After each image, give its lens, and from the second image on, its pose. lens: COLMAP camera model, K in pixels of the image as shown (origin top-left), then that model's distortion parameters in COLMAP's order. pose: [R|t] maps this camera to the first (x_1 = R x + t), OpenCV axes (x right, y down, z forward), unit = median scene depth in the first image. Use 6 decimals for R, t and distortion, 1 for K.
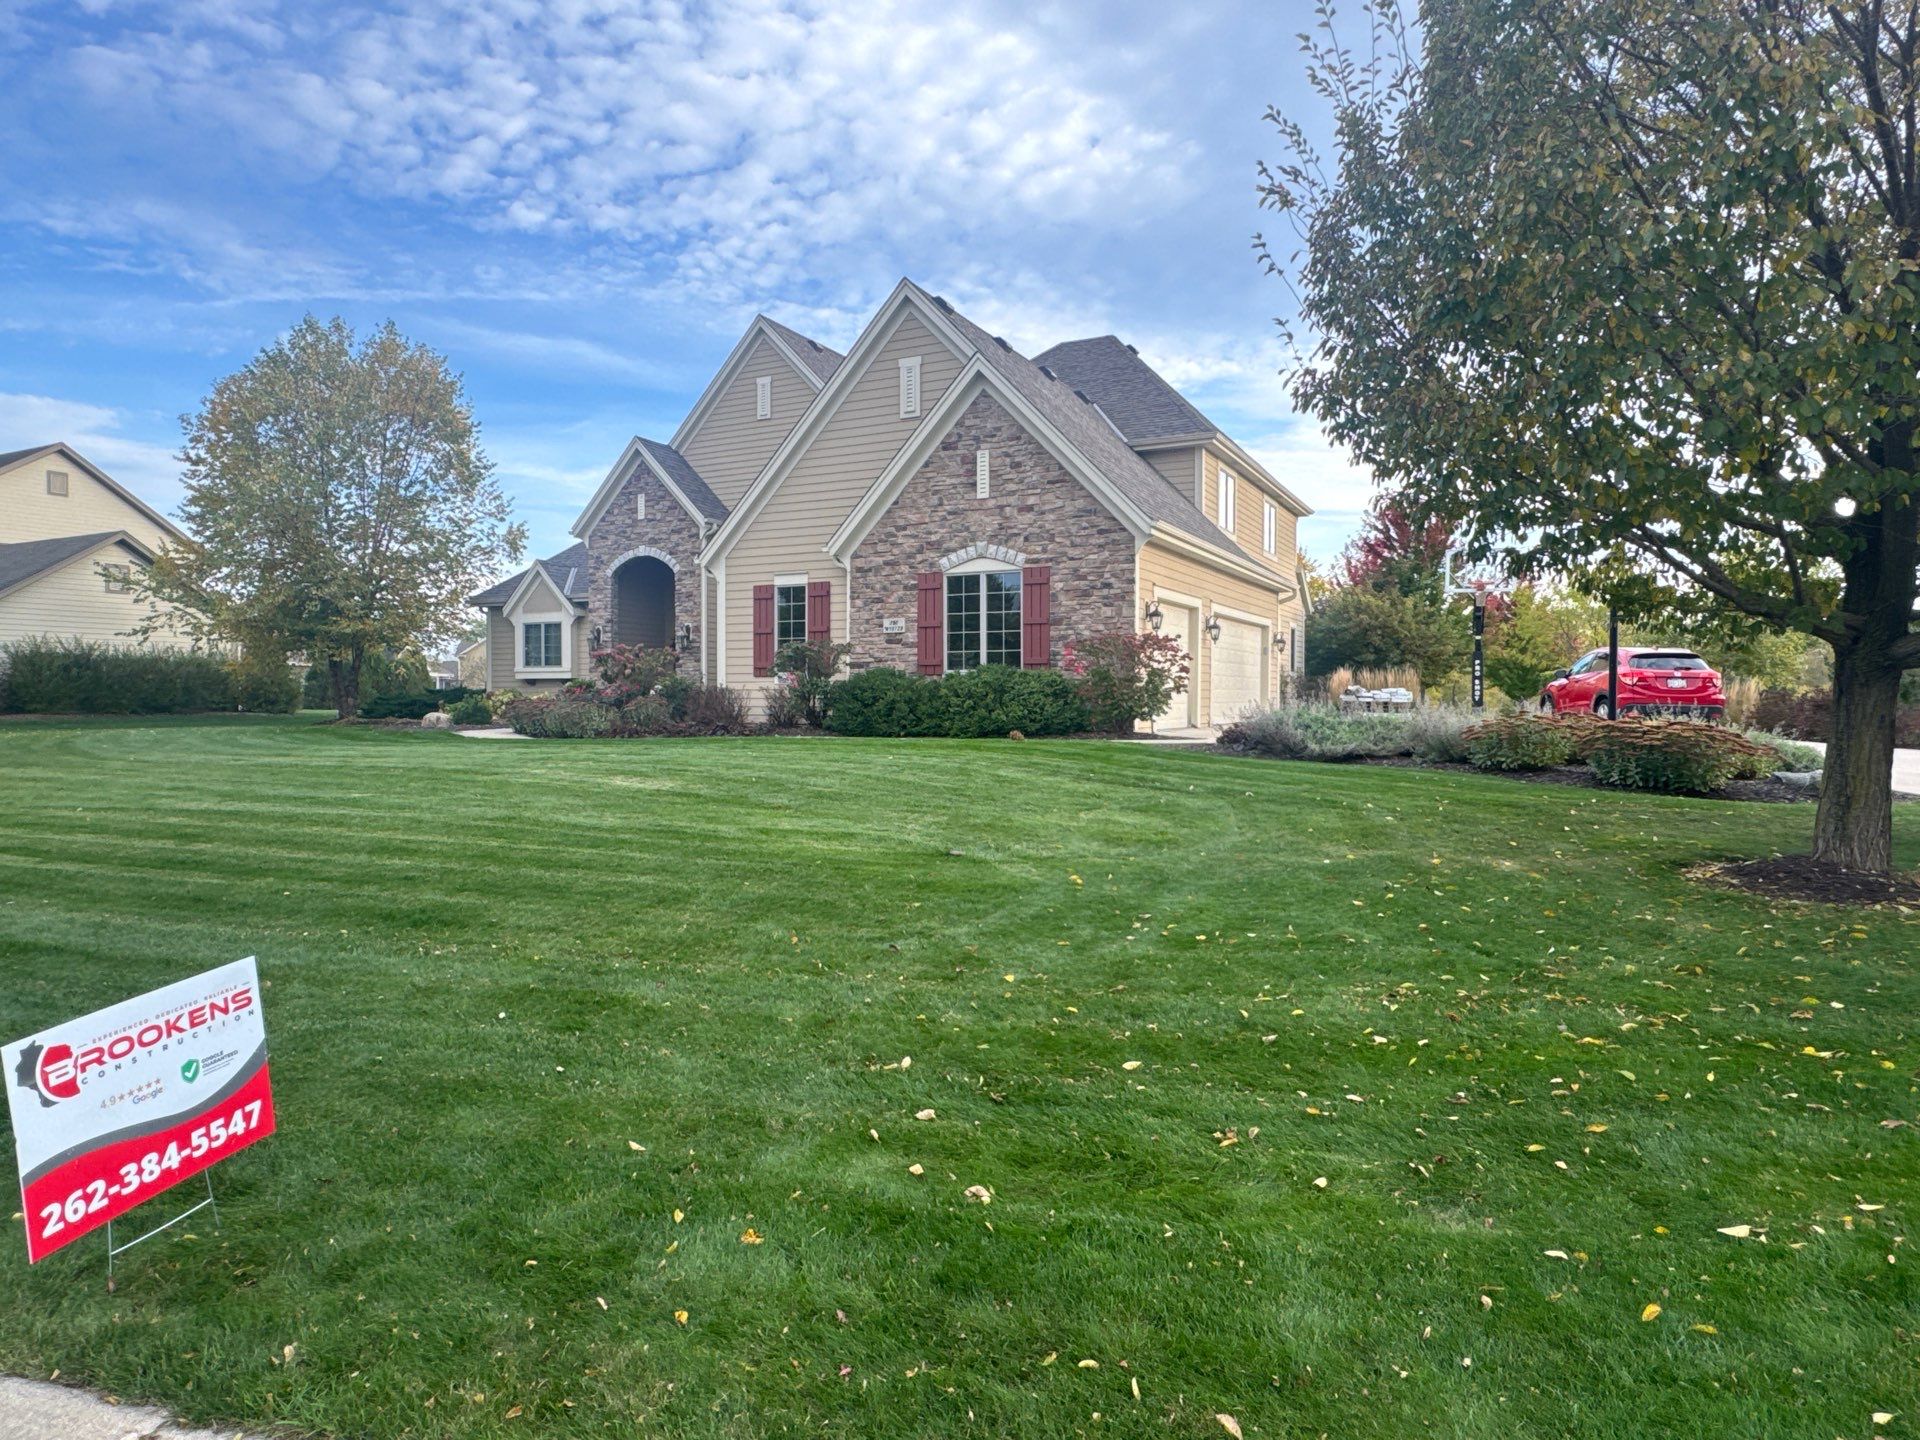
lens RADIAL K [[1147.6, 0, 953.7], [0, 1147.6, 722.9], [0, 0, 1]] dist [-0.003973, 0.003118]
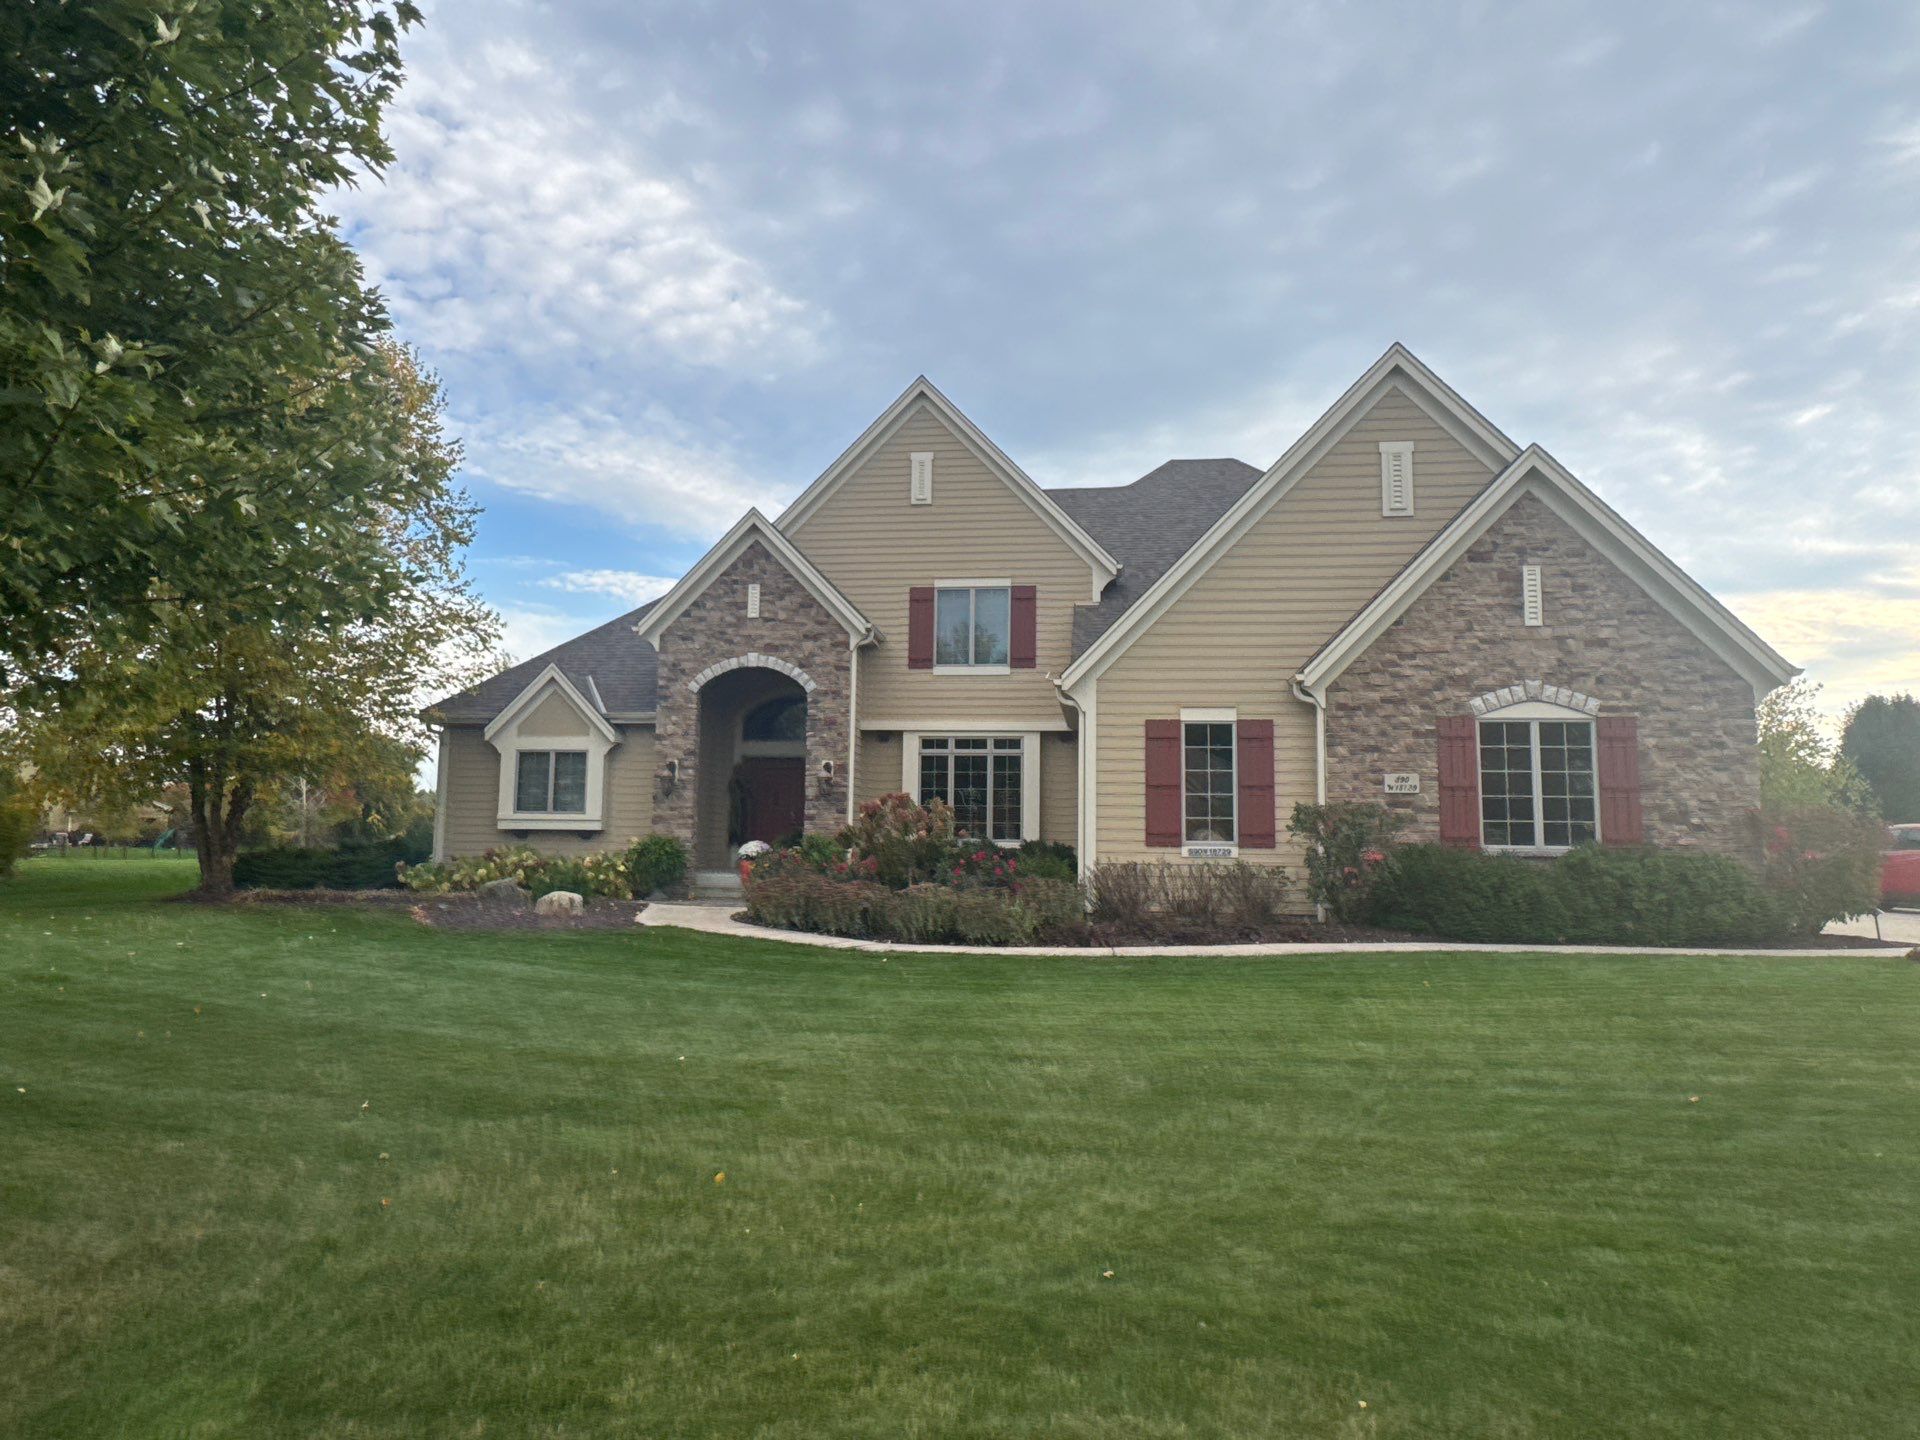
lens RADIAL K [[1144.3, 0, 956.1], [0, 1144.3, 722.8], [0, 0, 1]] dist [-0.004283, 0.004399]
pose [[0.937624, 0.049353, 0.344129, -0.596421], [-0.007147, 0.992399, -0.122852, -0.030848], [-0.347577, 0.112729, 0.930850, 0.410786]]
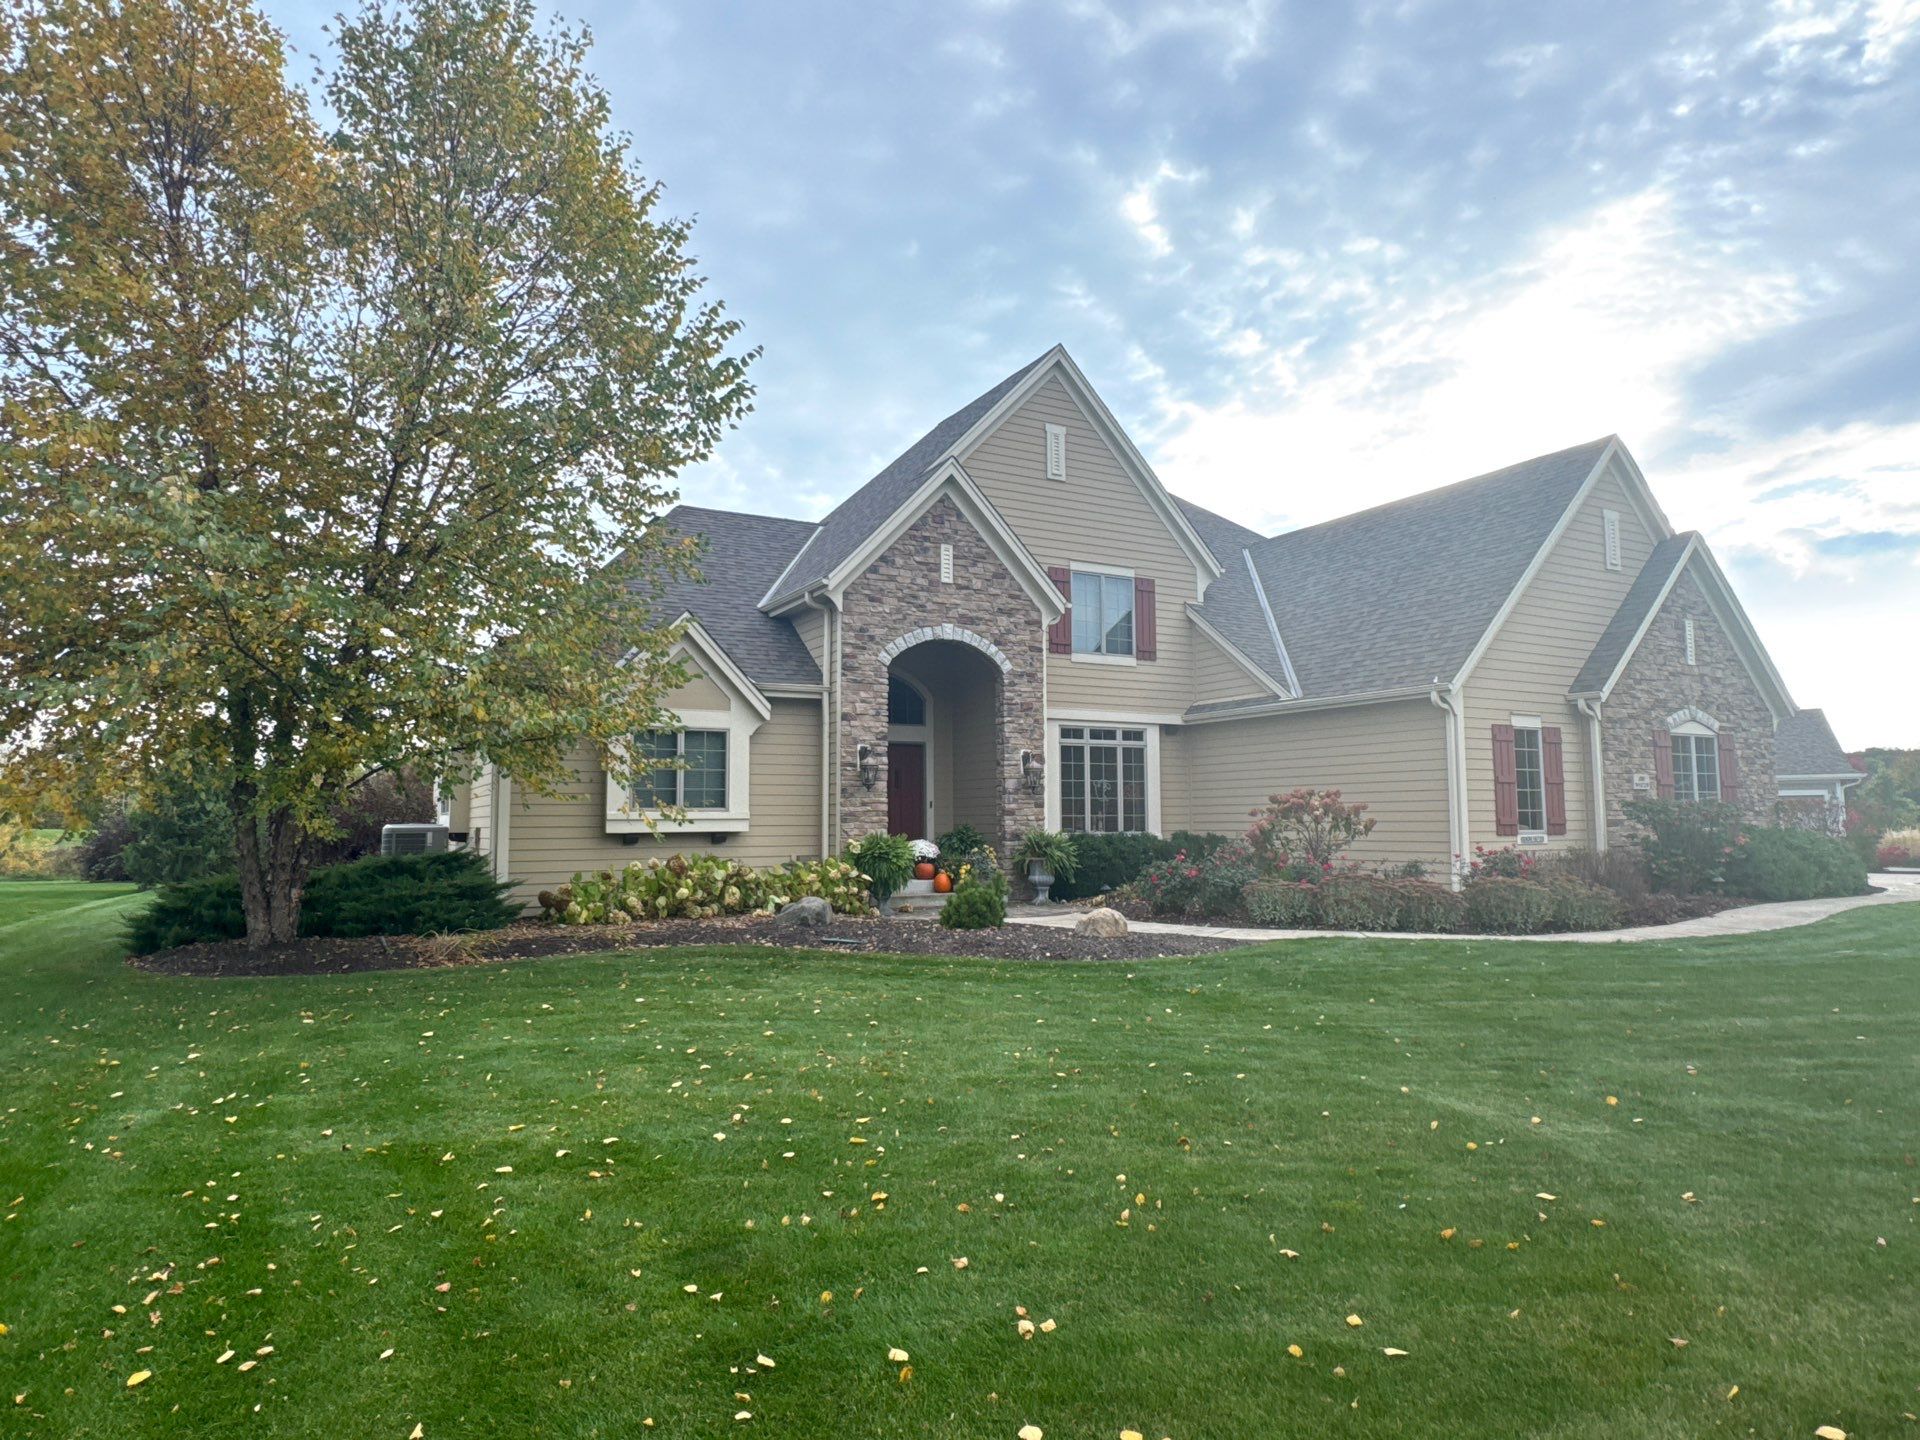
lens RADIAL K [[1140.8, 0, 955.4], [0, 1140.8, 718.7], [0, 0, 1]] dist [-0.005639, 0.003420]
pose [[0.554030, 0.075230, 0.829090, -1.180846], [0.024109, 0.994041, -0.106308, -0.051225], [-0.832147, 0.078886, 0.548915, 0.972279]]
